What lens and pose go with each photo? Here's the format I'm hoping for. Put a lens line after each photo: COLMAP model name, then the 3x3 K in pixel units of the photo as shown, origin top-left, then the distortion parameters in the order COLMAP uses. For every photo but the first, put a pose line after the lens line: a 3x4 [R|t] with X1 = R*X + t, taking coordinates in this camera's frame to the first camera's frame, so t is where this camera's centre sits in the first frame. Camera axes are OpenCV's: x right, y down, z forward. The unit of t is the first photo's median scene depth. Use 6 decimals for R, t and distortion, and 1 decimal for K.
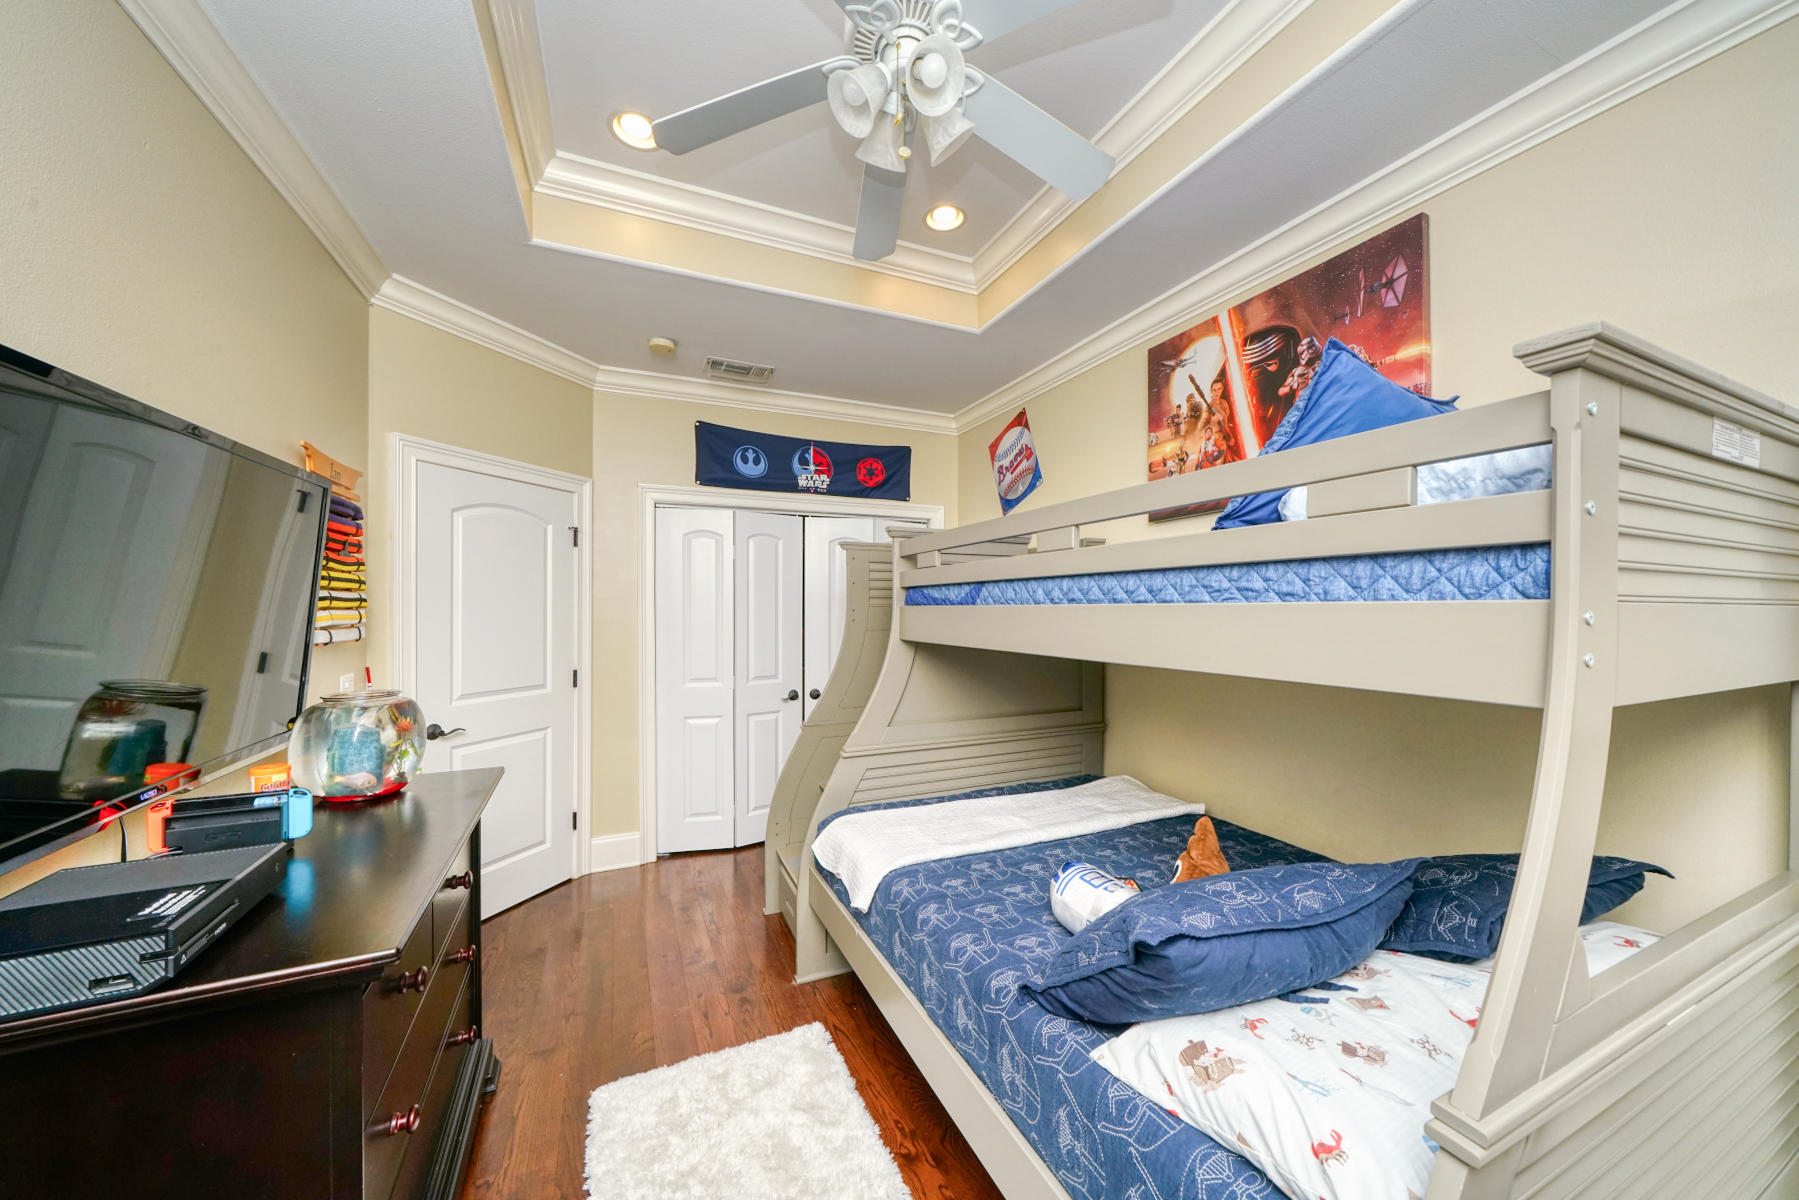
lens RADIAL K [[617.8, 0, 890.7], [0, 617.8, 608.7], [0, 0, 1]] dist [0.015595, -0.000038]
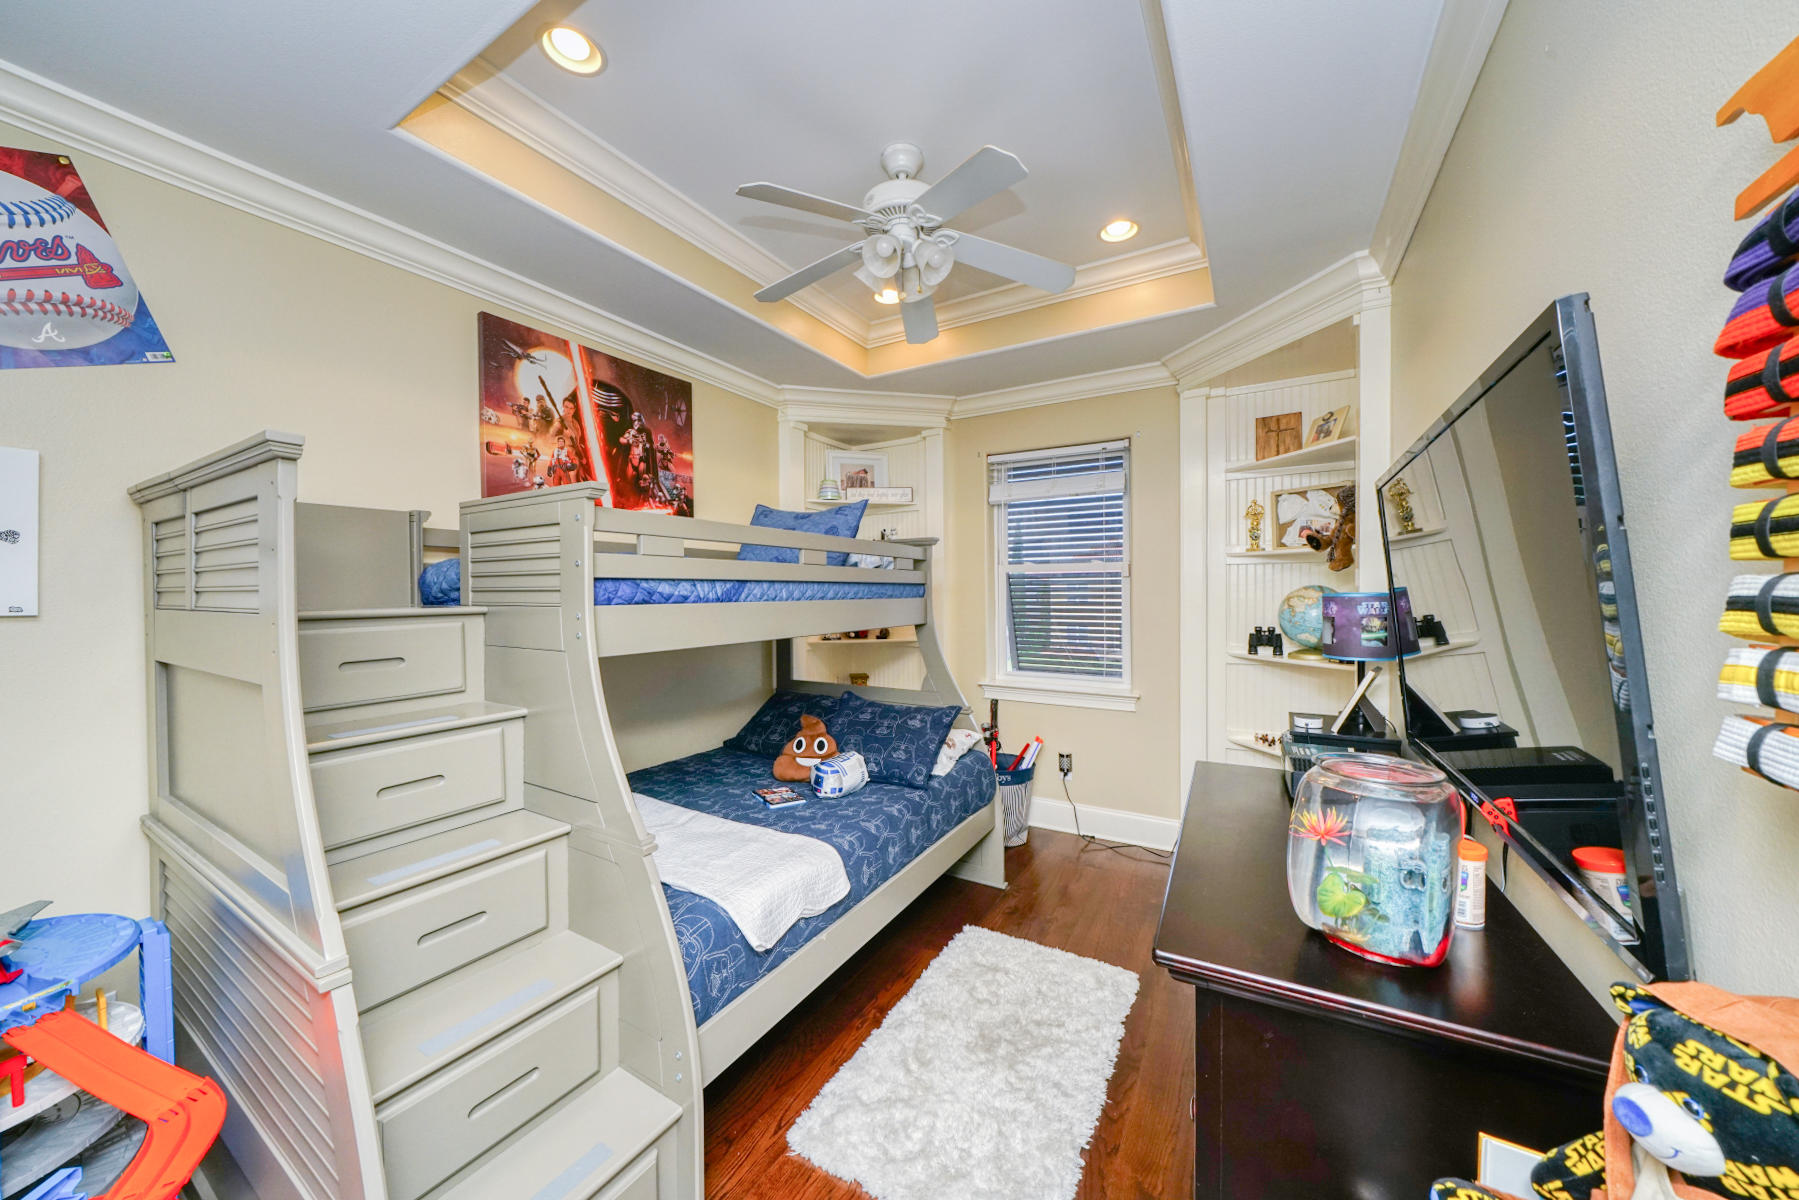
lens RADIAL K [[617.8, 0, 890.7], [0, 617.8, 608.7], [0, 0, 1]] dist [0.015595, -0.000038]
pose [[-0.562312, -0.017906, 0.826731, -0.725878], [0.009374, 0.999563, 0.028025, -0.017662], [-0.826872, 0.023509, -0.561899, 1.154452]]
